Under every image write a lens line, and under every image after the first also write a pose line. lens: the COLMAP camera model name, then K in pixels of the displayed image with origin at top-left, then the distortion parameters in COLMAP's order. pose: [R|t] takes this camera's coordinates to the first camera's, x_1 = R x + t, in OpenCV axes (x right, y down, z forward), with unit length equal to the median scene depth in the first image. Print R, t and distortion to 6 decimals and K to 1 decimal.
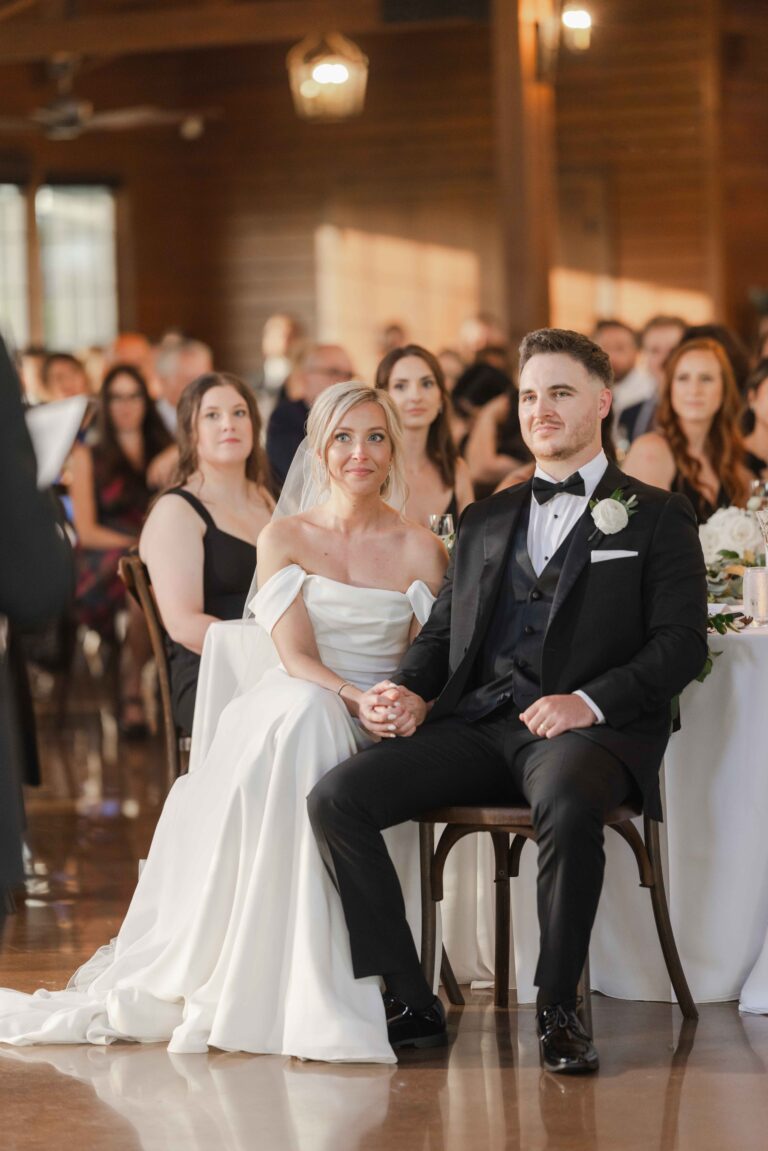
lens RADIAL K [[4469.2, 0, 382.1], [0, 4469.2, 581.9], [0, 0, 1]] dist [0.159242, 0.000000]
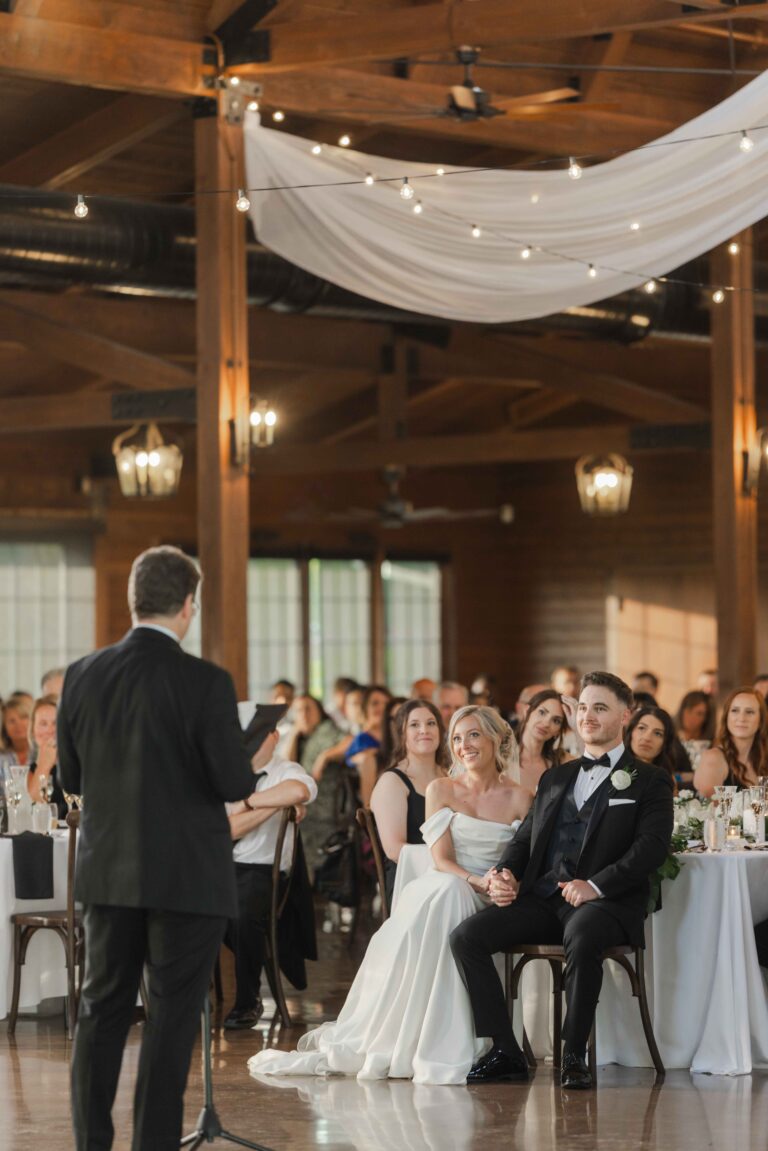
lens RADIAL K [[4469.2, 0, 406.5], [0, 4469.2, 490.3], [0, 0, 1]] dist [0.159242, 0.000000]
pose [[0.996279, 0.019058, -0.084052, 0.109755], [-0.027301, 0.994808, -0.098043, 0.044778], [0.081747, 0.099973, 0.991626, -0.743614]]
